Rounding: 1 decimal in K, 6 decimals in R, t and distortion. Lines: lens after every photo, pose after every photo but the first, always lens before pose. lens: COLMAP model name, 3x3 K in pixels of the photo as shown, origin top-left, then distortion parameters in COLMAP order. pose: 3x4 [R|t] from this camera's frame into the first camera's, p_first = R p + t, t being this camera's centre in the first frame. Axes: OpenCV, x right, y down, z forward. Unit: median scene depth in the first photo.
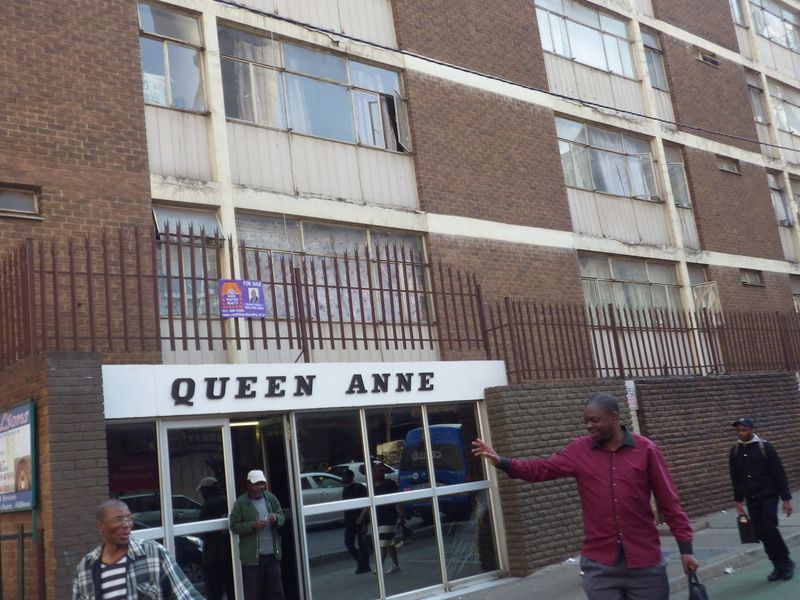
lens RADIAL K [[887.2, 0, 395.7], [0, 887.2, 299.4], [0, 0, 1]] dist [0.005274, 0.000000]
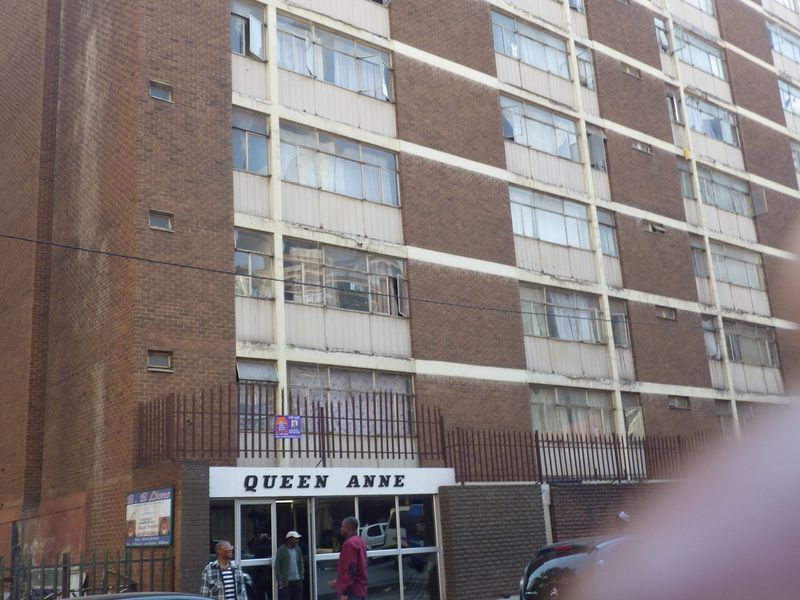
lens RADIAL K [[887.2, 0, 397.2], [0, 887.2, 297.1], [0, 0, 1]] dist [0.005274, 0.000000]
pose [[0.997389, 0.048988, -0.053063, 0.093706], [-0.052630, 0.996189, -0.069551, -0.117726], [0.049453, 0.072162, 0.996166, -0.573731]]
